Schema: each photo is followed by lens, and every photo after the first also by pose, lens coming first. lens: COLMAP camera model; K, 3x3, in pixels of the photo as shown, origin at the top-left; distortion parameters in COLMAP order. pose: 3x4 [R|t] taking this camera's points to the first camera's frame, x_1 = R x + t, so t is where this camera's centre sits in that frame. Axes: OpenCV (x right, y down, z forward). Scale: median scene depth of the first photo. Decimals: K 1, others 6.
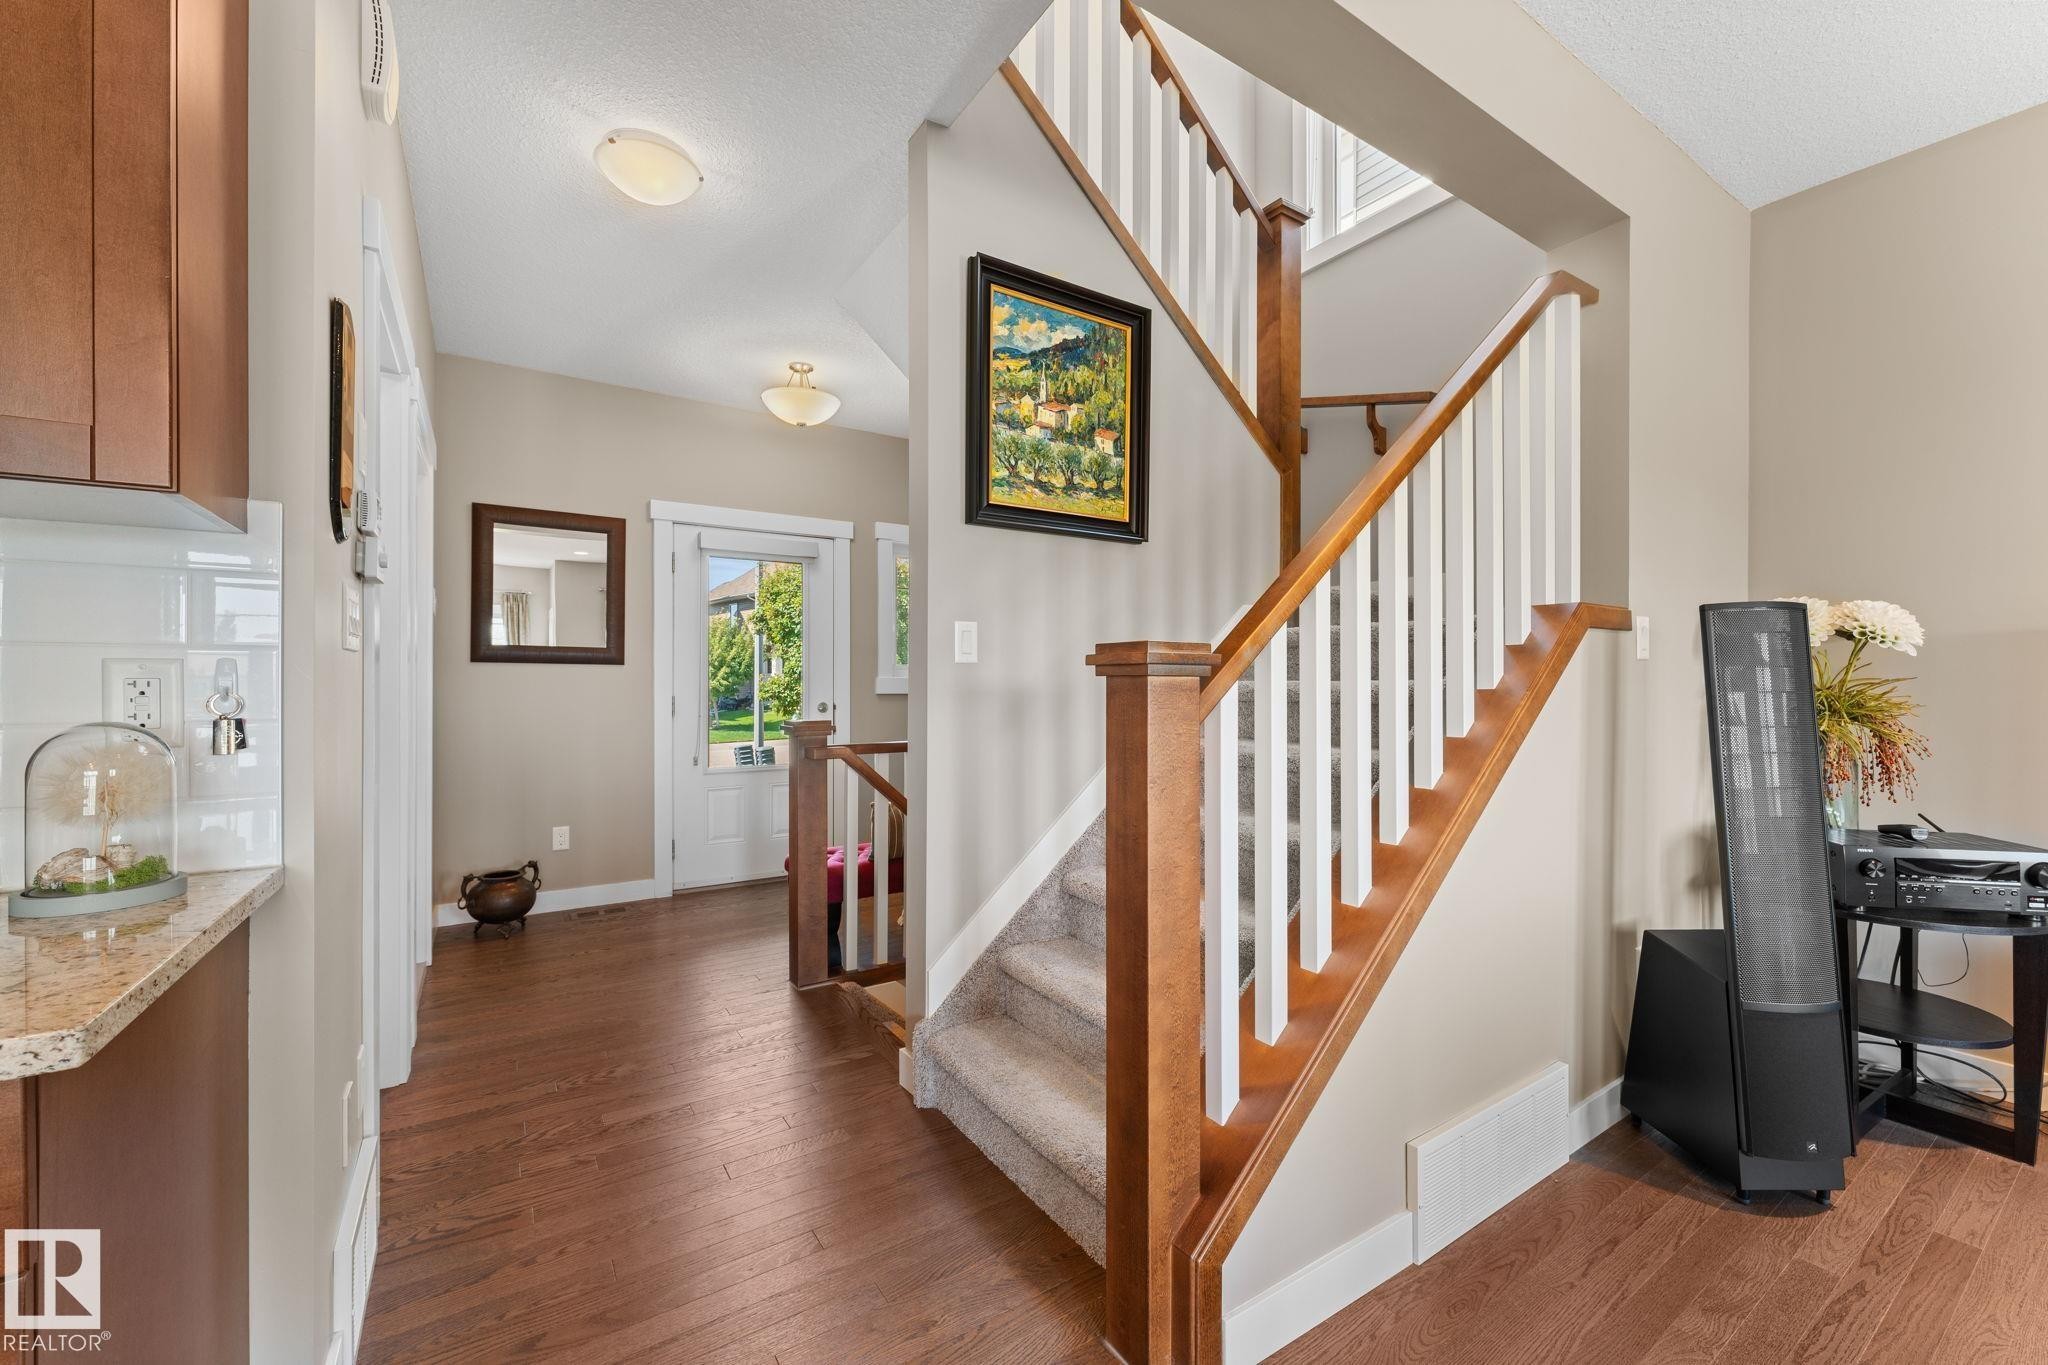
lens RADIAL K [[808.9, 0, 1020.2], [0, 808.9, 685.4], [0, 0, 1]] dist [-0.000141, 0.000017]
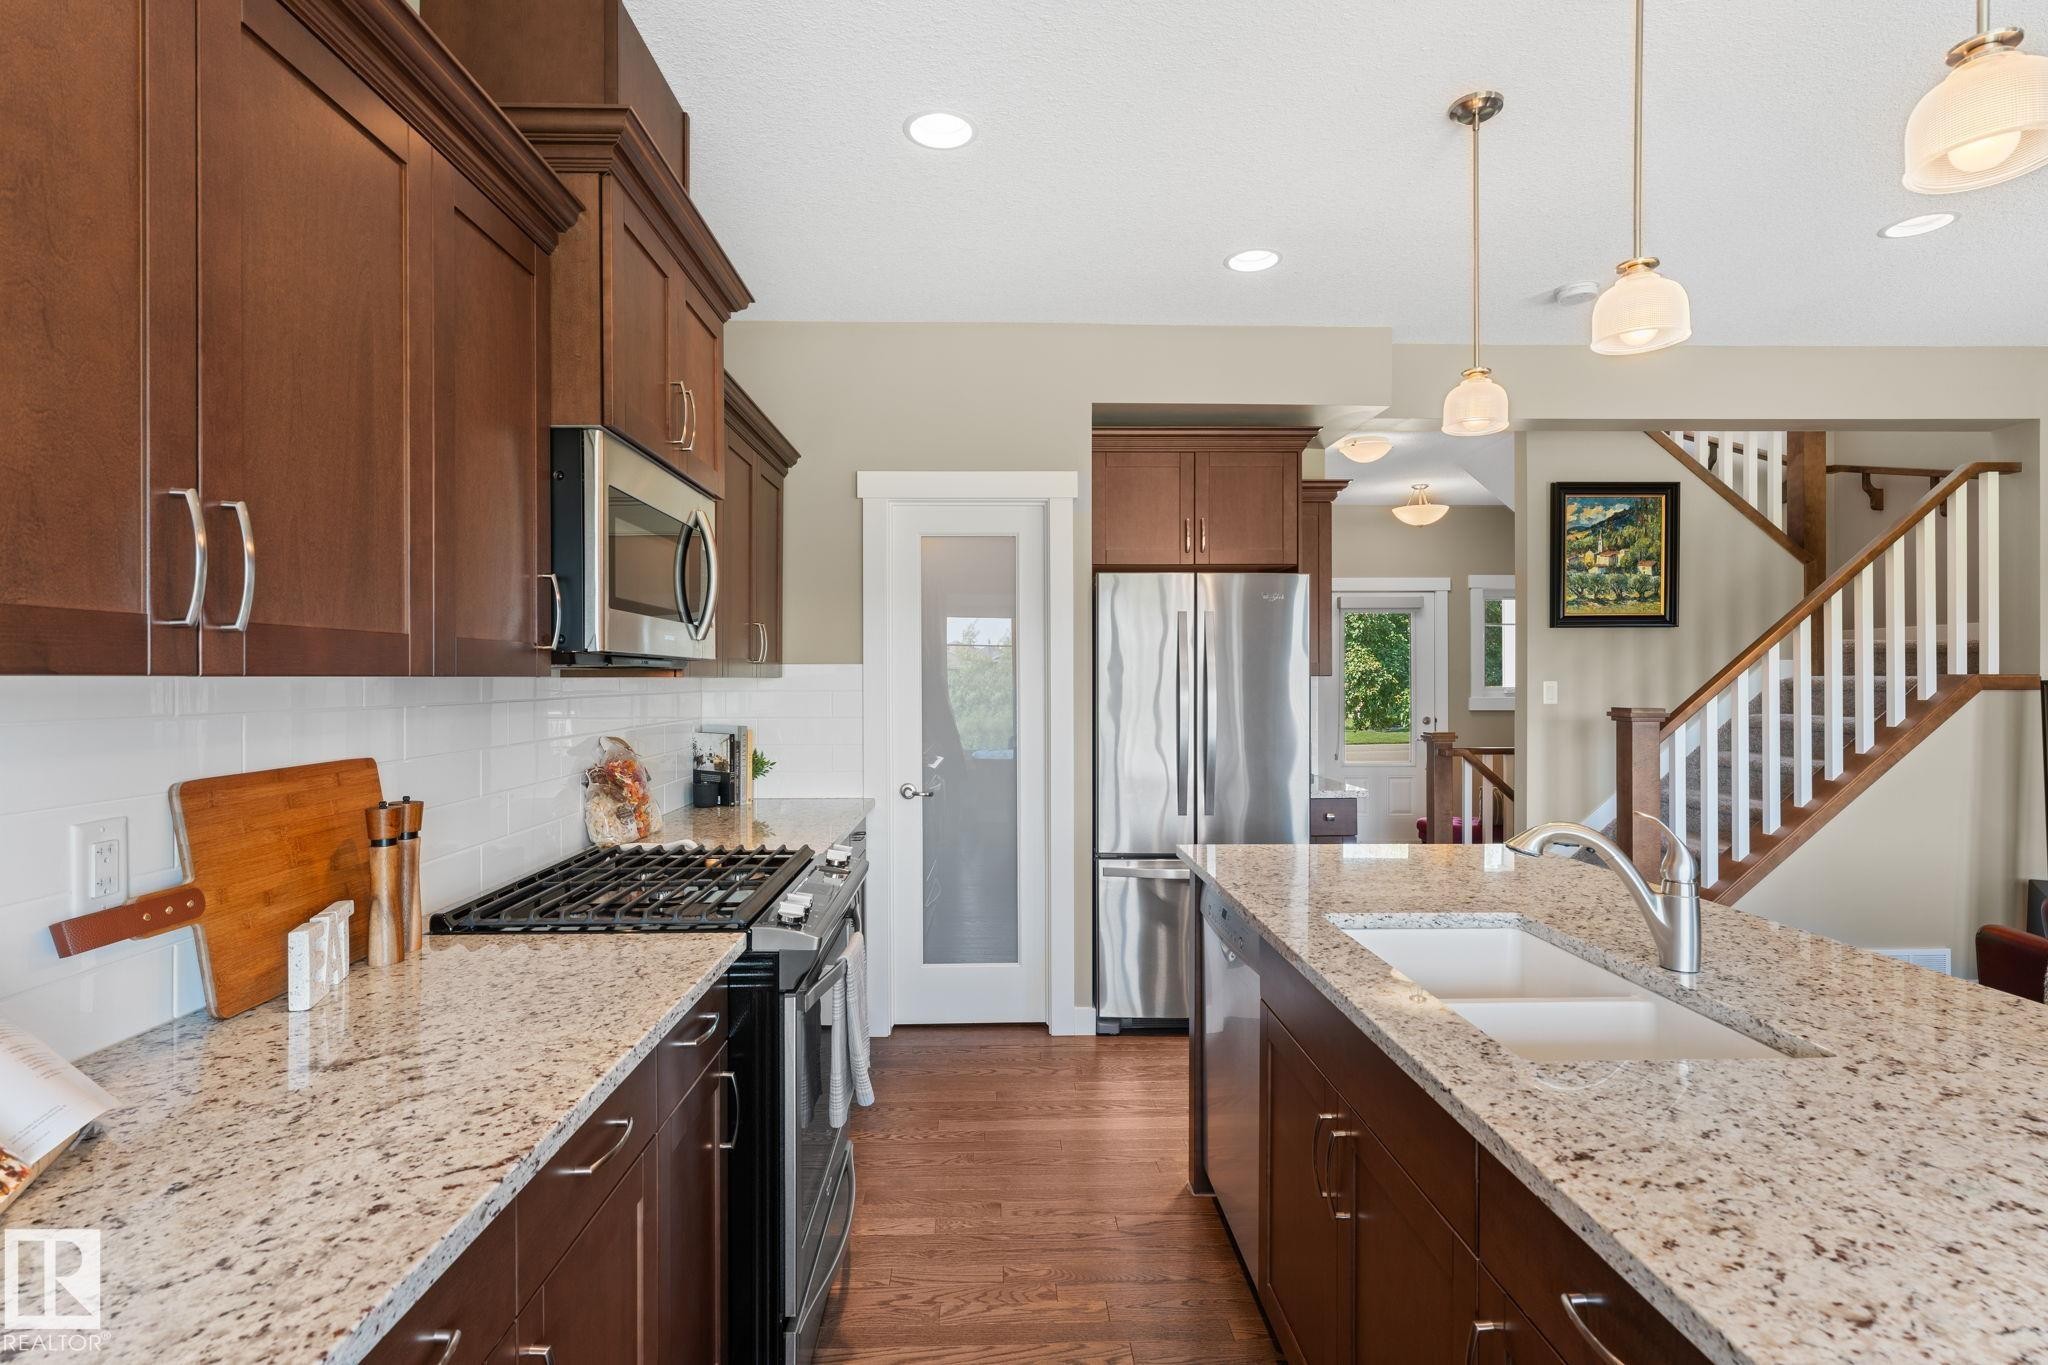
lens RADIAL K [[987.8, 0, 1019.5], [0, 987.8, 681.5], [0, 0, 1]] dist [-0.004102, -0.001339]
pose [[0.848086, -0.001389, -0.529857, 0.090442], [0.002792, 0.999994, 0.001846, -0.081220], [0.529851, -0.003045, 0.848085, -1.422490]]
